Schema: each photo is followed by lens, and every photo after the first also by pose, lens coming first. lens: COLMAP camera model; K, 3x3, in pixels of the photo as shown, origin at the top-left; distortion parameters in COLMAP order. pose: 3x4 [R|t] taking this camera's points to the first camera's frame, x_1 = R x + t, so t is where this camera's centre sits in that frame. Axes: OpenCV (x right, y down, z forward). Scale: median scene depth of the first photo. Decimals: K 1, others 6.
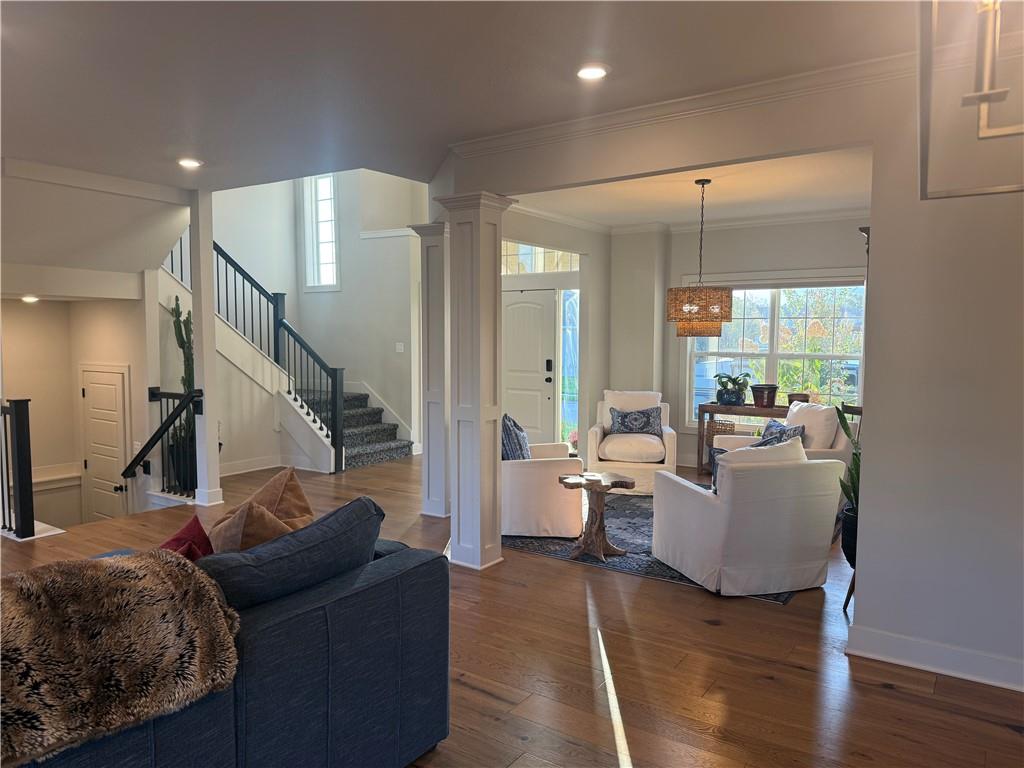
lens RADIAL K [[715.2, 0, 512.9], [0, 715.2, 386.5], [0, 0, 1]] dist [0.066343, -0.080719]
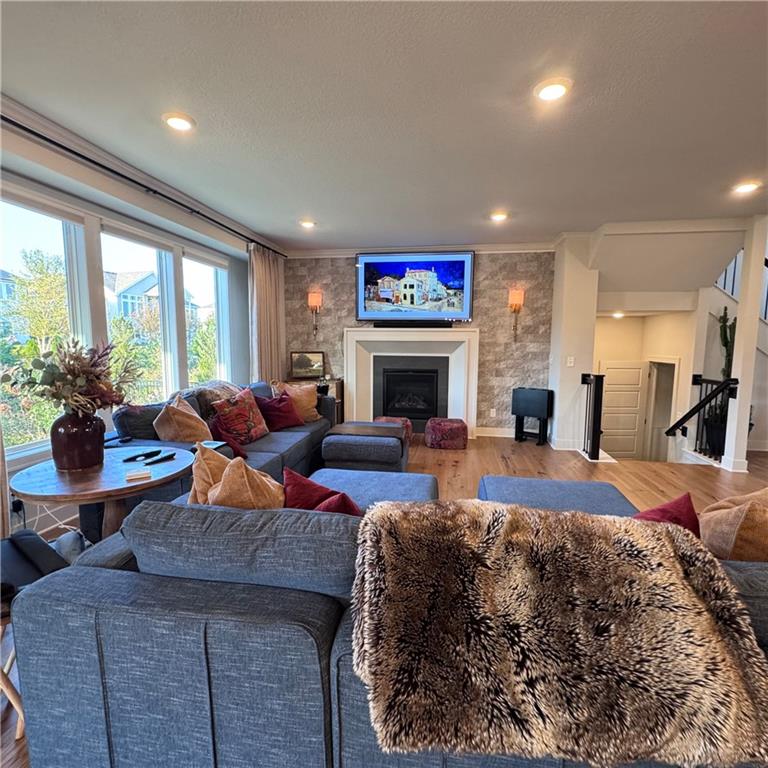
lens RADIAL K [[407.3, 0, 384.0], [0, 407.3, 384.0], [0, 0, 1]] dist [-0.000714, 0.001183]
pose [[0.417097, 0.093561, -0.904033, -0.048837], [-0.070765, 0.995011, 0.070327, 0.006933], [0.906103, 0.034641, 0.421637, 0.150107]]
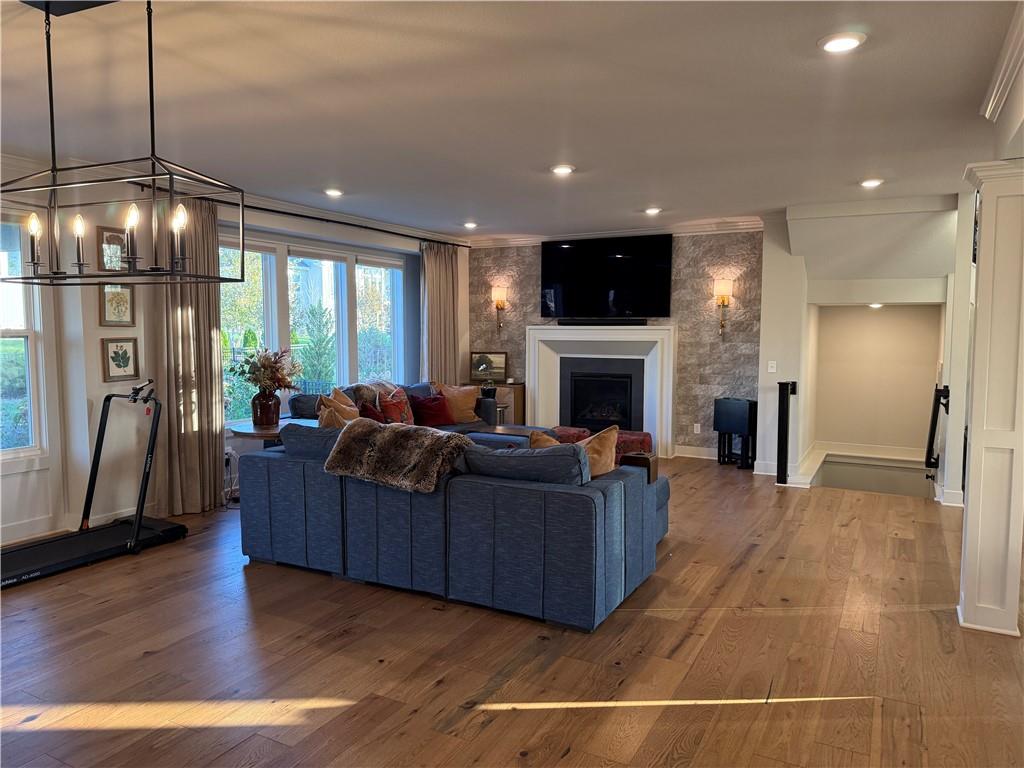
lens RADIAL K [[712.7, 0, 512.0], [0, 712.7, 384.0], [0, 0, 1]] dist [0.143526, -0.239745]
pose [[0.104585, 0.074518, -0.991720, 0.513580], [-0.074656, 0.994963, 0.066889, -0.026391], [0.991710, 0.067043, 0.109622, 0.278213]]
